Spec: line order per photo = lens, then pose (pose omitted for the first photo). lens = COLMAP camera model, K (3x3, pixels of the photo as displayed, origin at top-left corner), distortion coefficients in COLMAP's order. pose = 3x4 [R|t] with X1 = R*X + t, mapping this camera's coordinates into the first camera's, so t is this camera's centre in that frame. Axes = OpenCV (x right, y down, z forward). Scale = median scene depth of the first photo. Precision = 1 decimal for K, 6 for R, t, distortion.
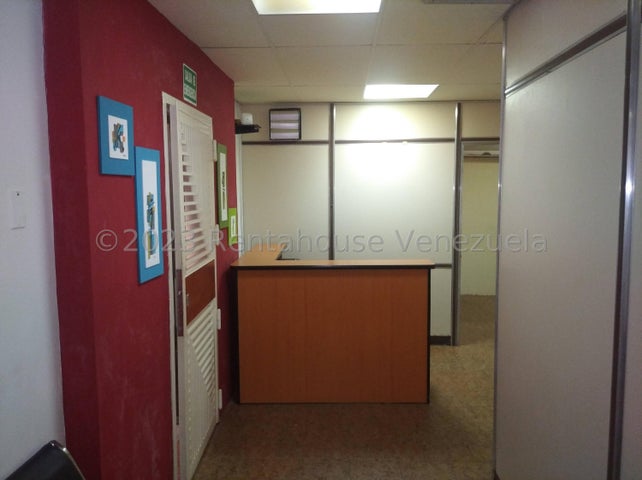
lens RADIAL K [[523.9, 0, 321.0], [0, 523.9, 240.0], [0, 0, 1]] dist [0.070394, -0.120860]
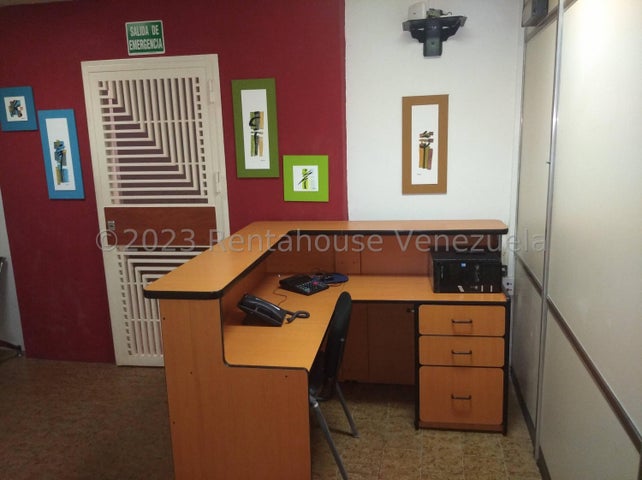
lens RADIAL K [[523.9, 0, 321.0], [0, 523.9, 240.0], [0, 0, 1]] dist [0.070394, -0.120860]
pose [[-0.124563, 0.200098, -0.971826, 1.151479], [-0.065125, 0.975693, 0.209241, -0.187389], [0.990072, 0.089354, -0.108504, 2.049416]]
